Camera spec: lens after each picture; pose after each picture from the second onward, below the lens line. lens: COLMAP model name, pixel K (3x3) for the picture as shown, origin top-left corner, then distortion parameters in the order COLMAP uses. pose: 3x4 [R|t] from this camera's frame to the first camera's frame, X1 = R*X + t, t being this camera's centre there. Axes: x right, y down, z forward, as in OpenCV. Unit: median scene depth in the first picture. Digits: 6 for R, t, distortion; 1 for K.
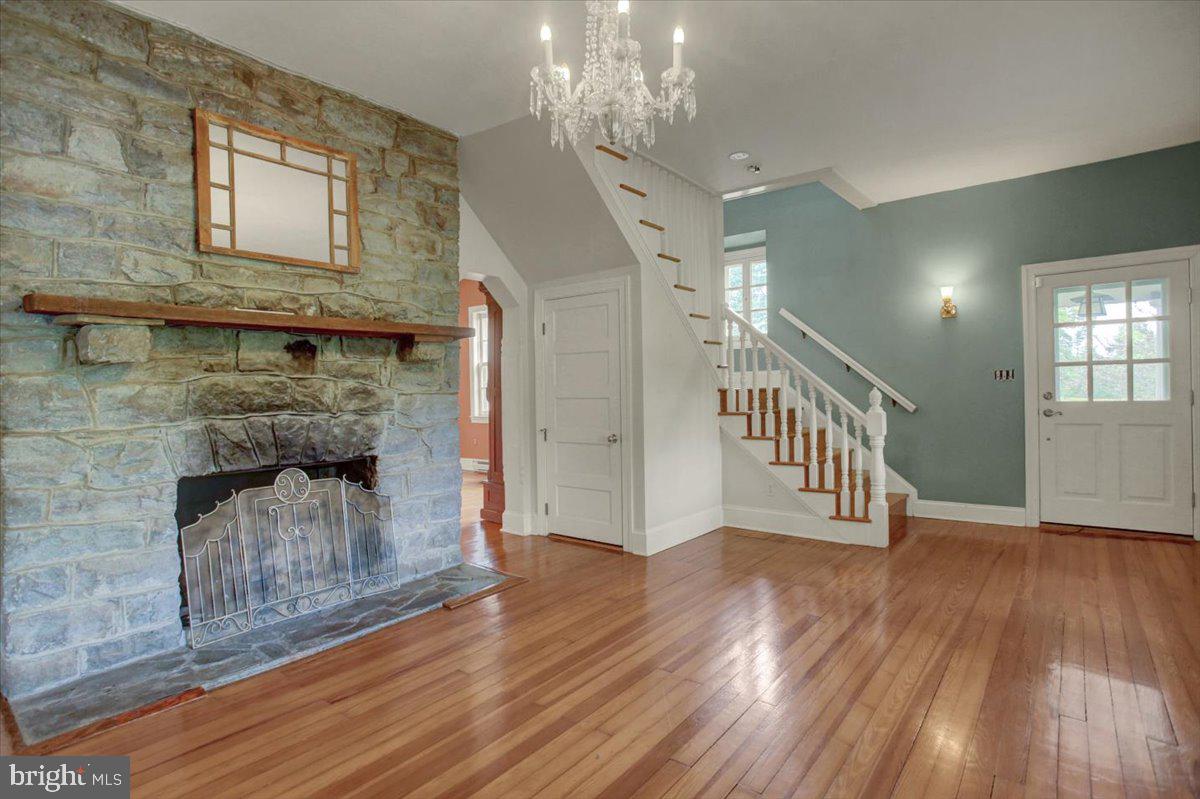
lens RADIAL K [[625.2, 0, 600.0], [0, 625.2, 399.5], [0, 0, 1]] dist [-0.085646, 0.040362]
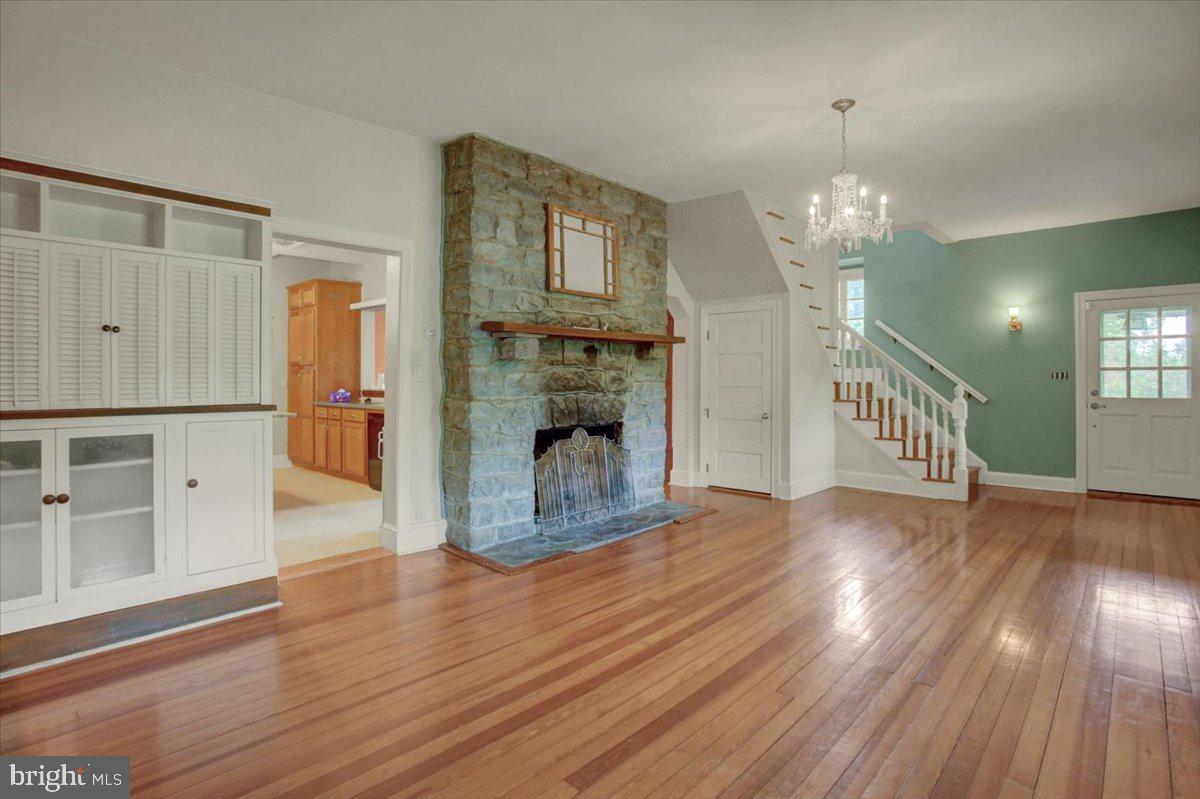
lens RADIAL K [[621.4, 0, 578.4], [0, 621.4, 378.7], [0, 0, 1]] dist [-0.097571, 0.040589]
pose [[0.994931, 0.021592, -0.098213, -0.337349], [-0.022895, 0.999664, -0.012168, 0.007016], [0.097917, 0.014355, 0.995091, -0.523668]]
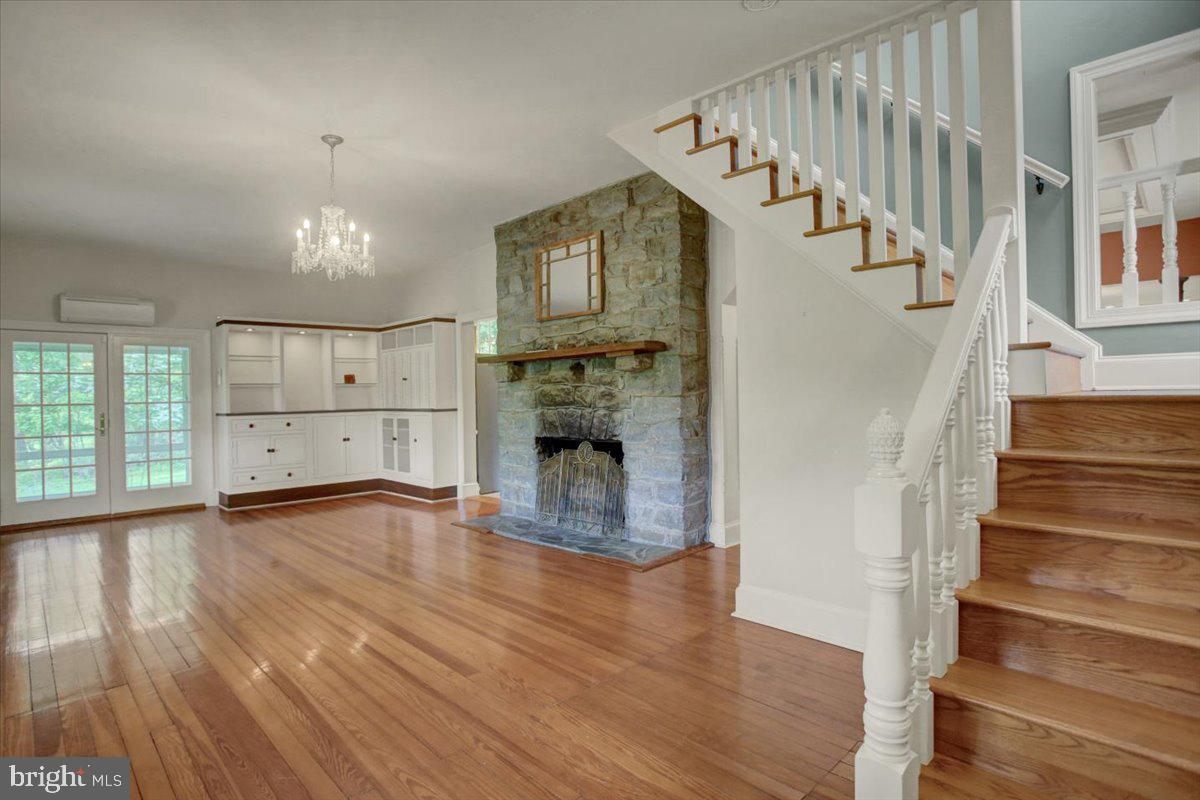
lens RADIAL K [[622.7, 0, 583.5], [0, 622.7, 394.9], [0, 0, 1]] dist [-0.090960, 0.038773]
pose [[-0.151543, 0.025000, -0.988134, 1.054802], [0.008023, 0.999678, 0.024062, -0.047179], [0.988418, -0.004282, -0.151695, 1.176825]]
